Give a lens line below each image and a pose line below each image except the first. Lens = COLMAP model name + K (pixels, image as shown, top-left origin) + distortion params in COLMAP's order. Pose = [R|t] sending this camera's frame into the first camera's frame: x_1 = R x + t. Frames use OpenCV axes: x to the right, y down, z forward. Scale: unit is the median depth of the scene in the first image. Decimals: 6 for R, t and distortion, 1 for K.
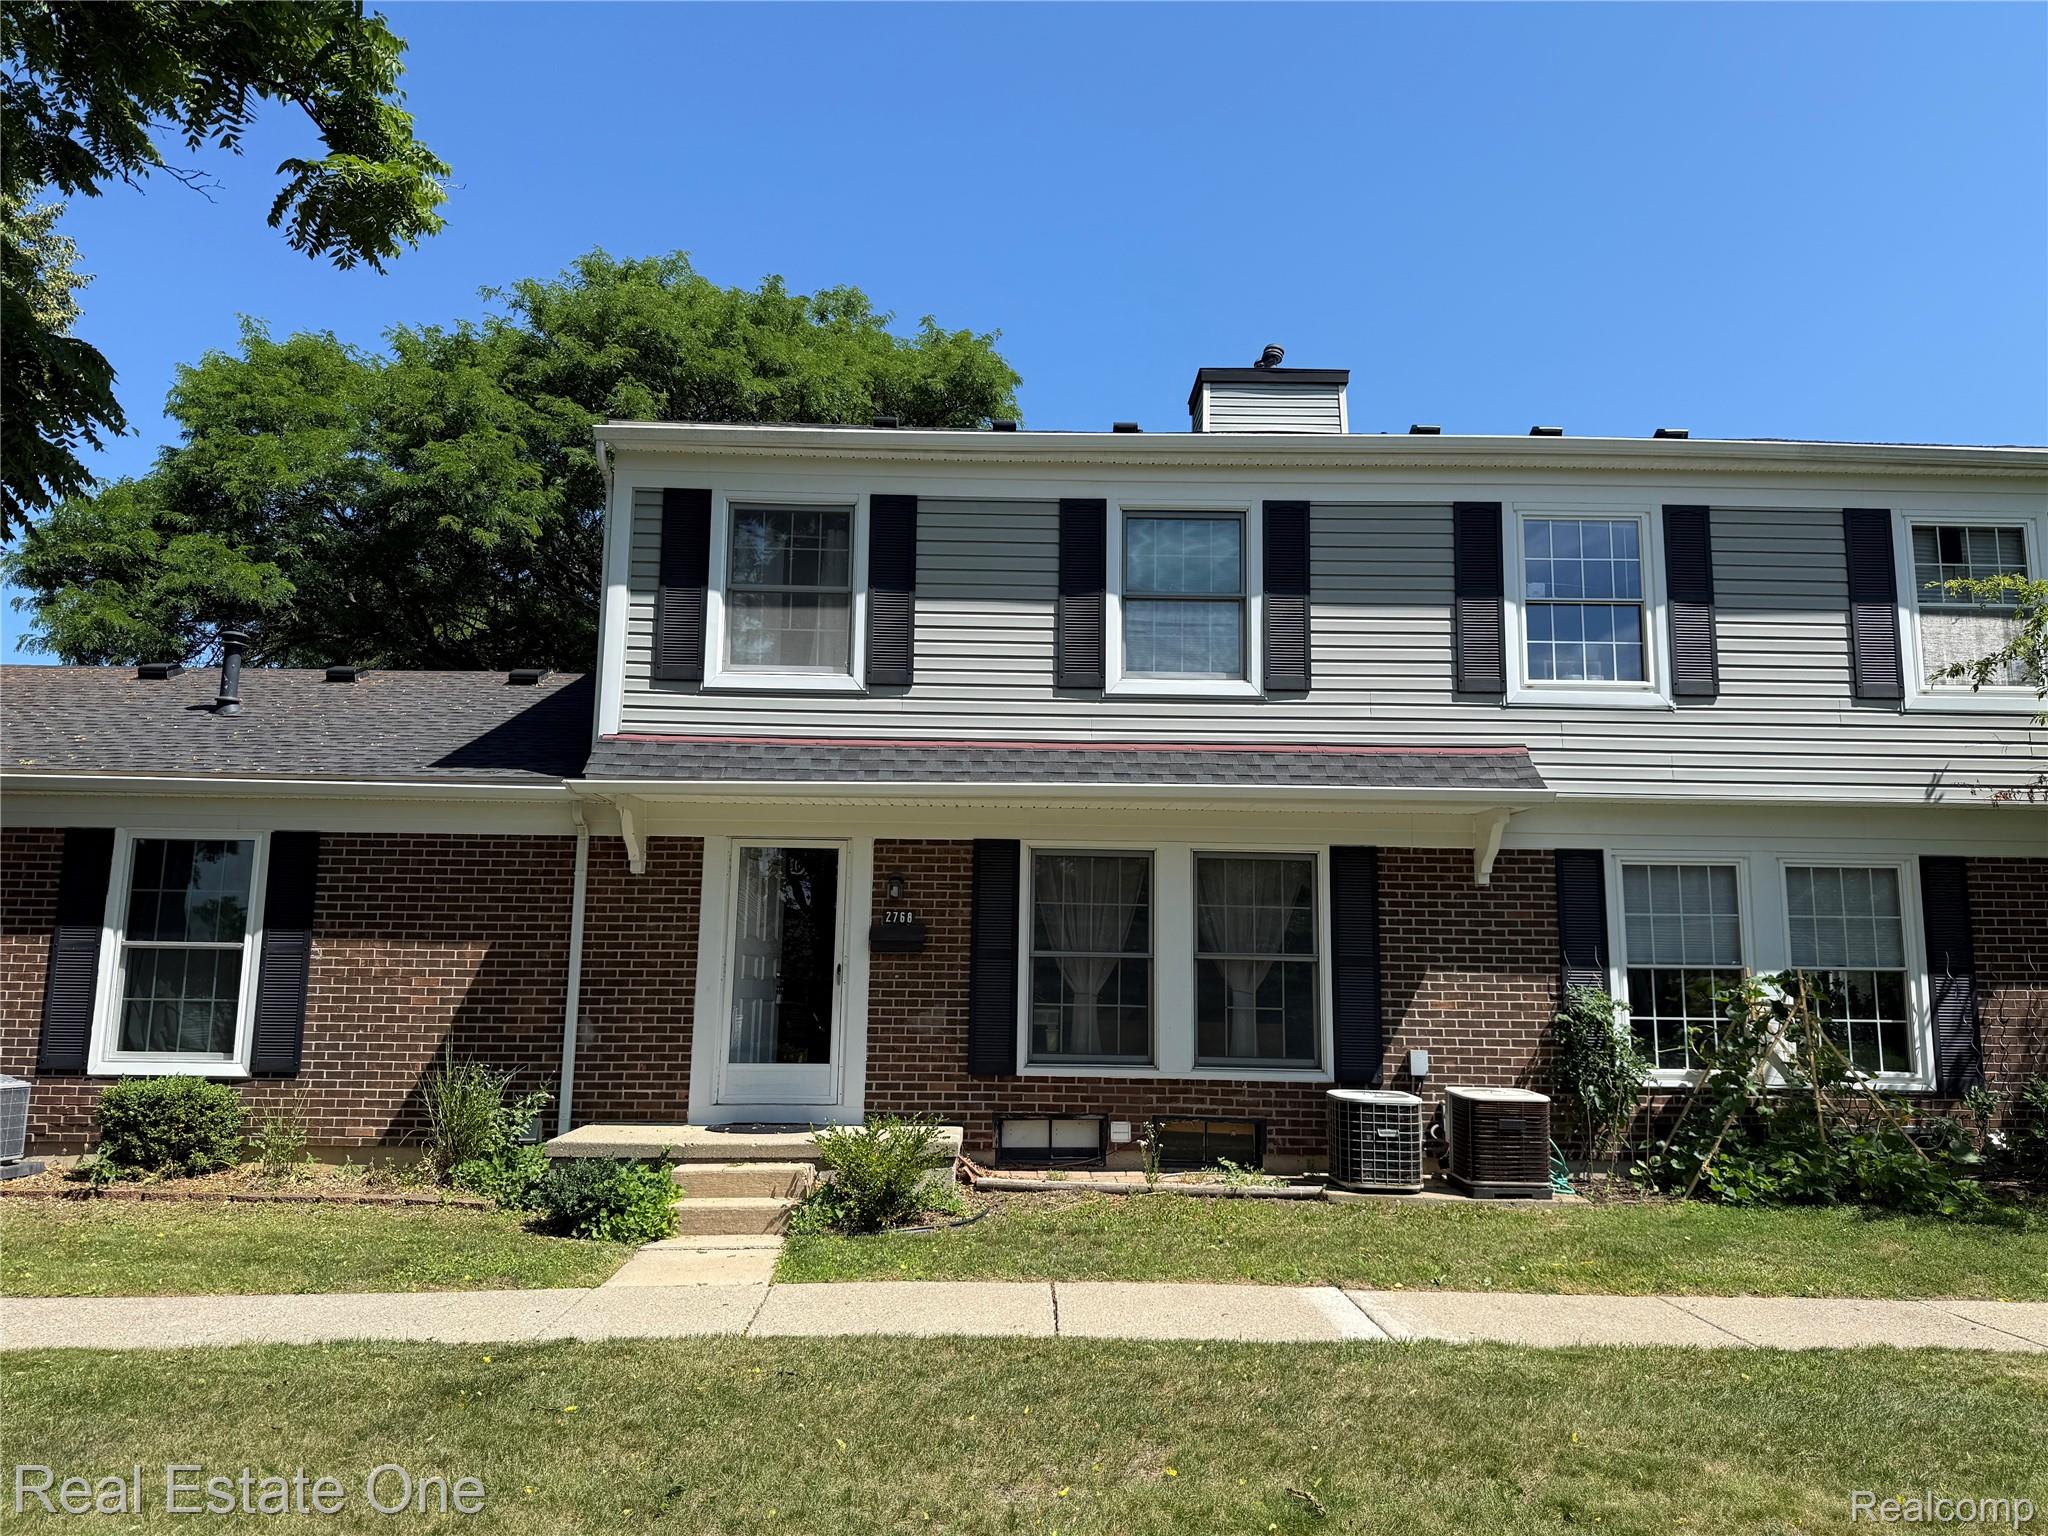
lens RADIAL K [[1512.8, 0, 1029.4], [0, 1512.8, 774.2], [0, 0, 1]] dist [-0.019805, -0.020330]
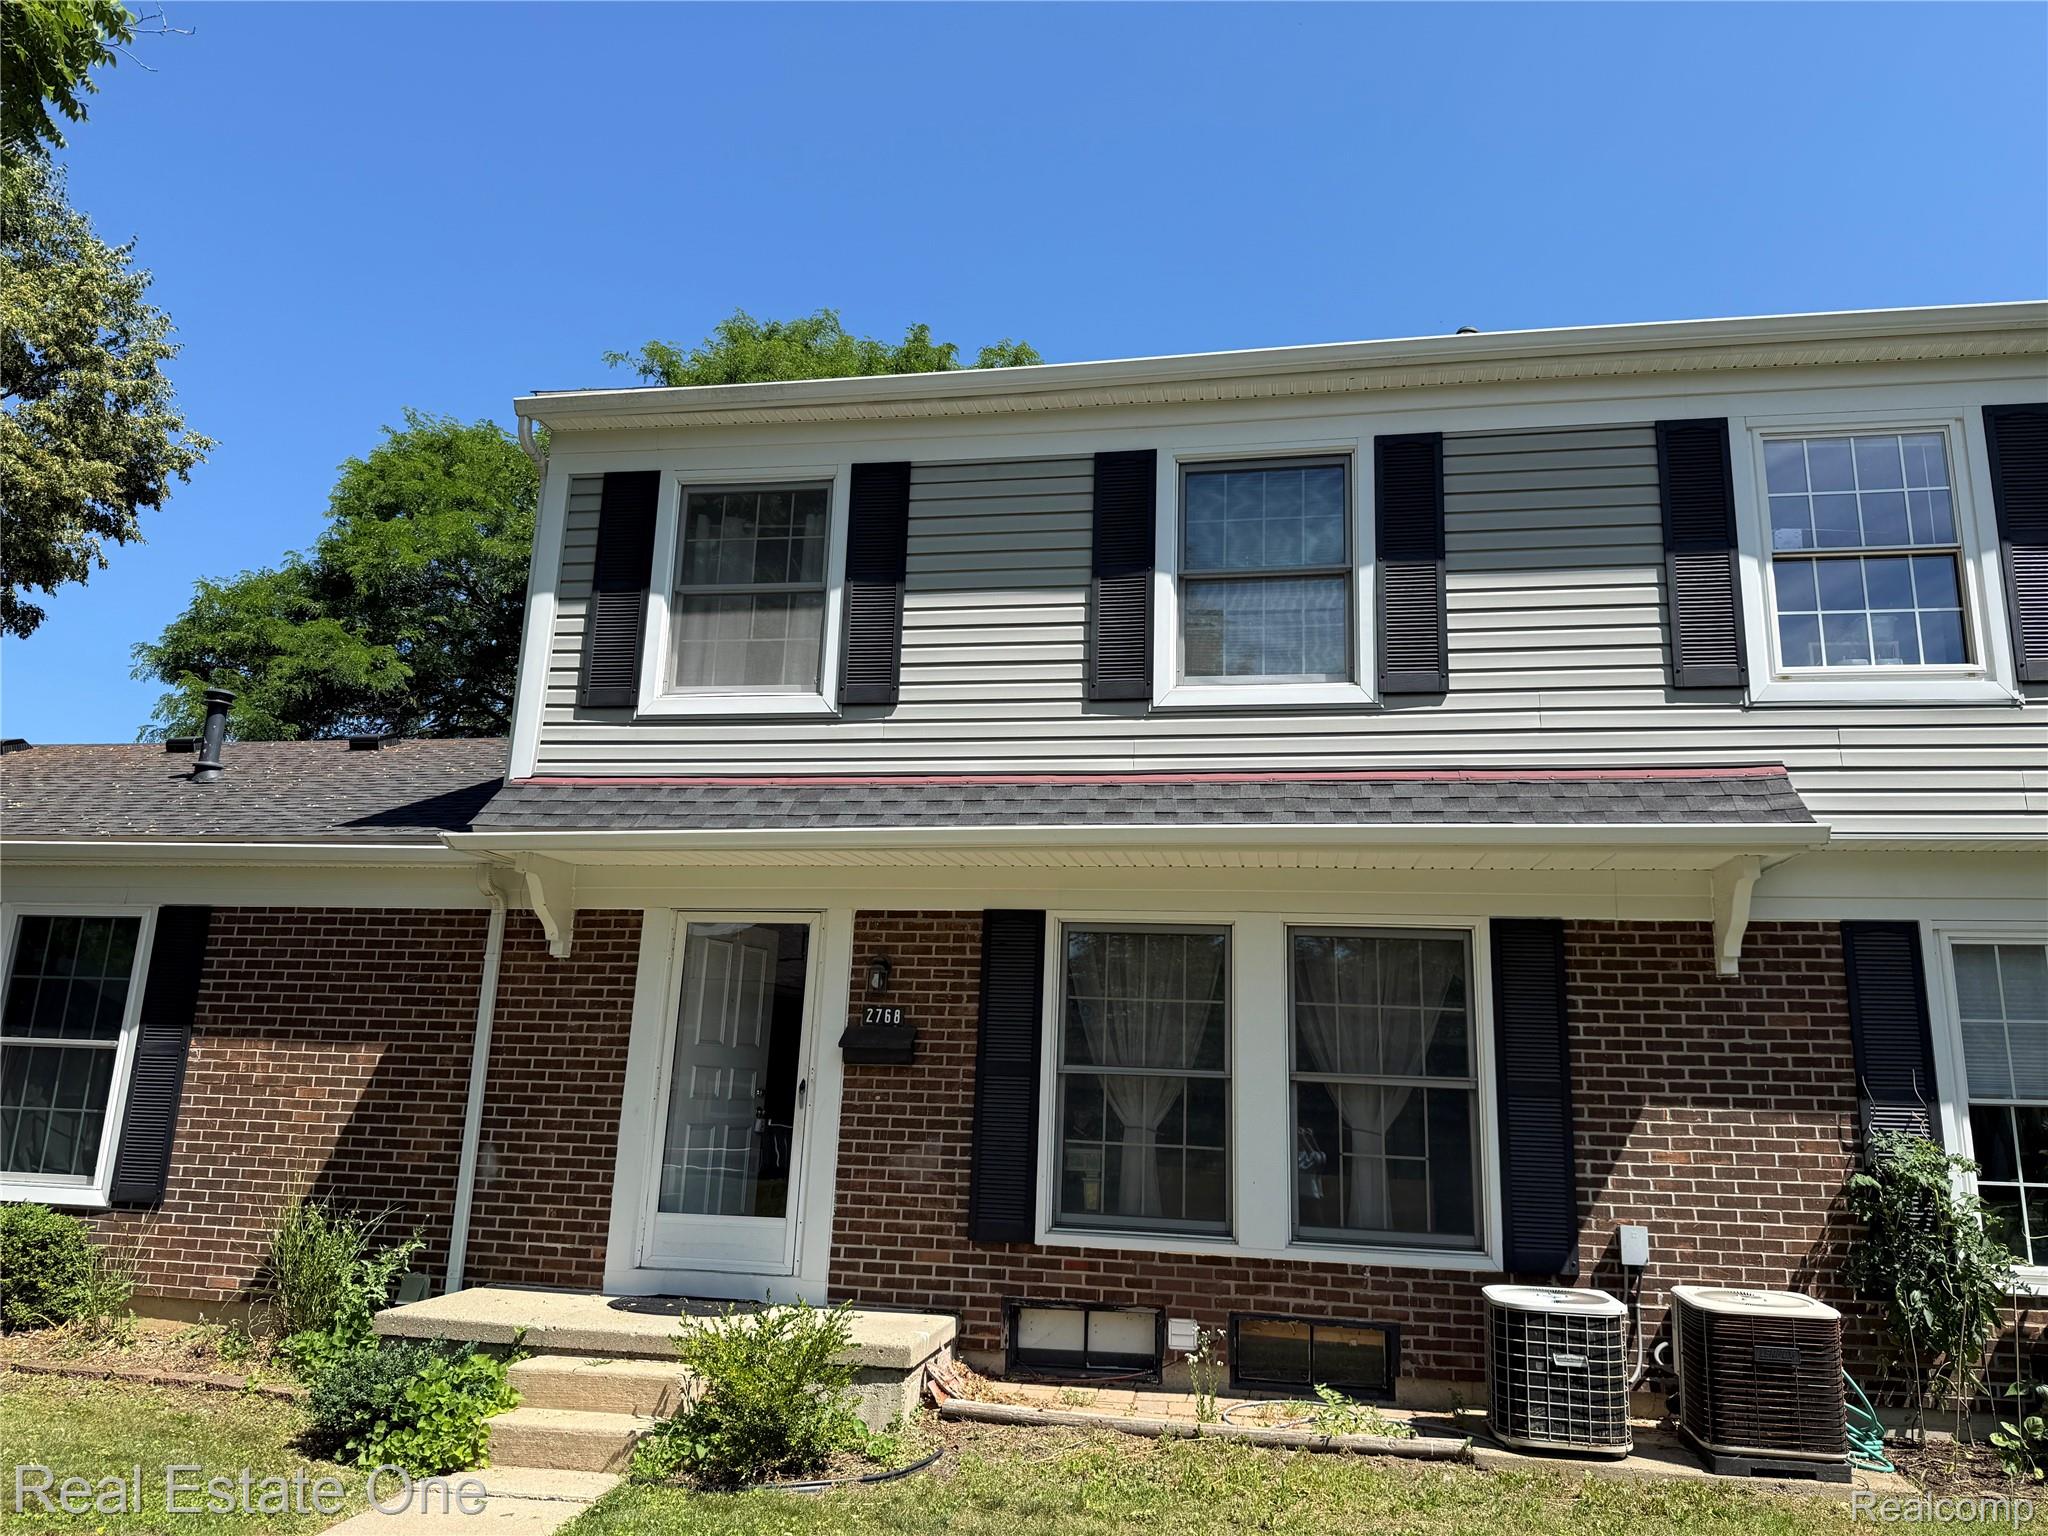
lens RADIAL K [[1512.8, 0, 1010.7], [0, 1512.8, 748.0], [0, 0, 1]] dist [-0.019805, -0.020330]
pose [[0.979744, -0.026934, -0.198434, 0.125252], [0.007304, 0.995061, -0.099000, 0.037306], [0.200121, 0.095546, 0.975101, 0.280159]]
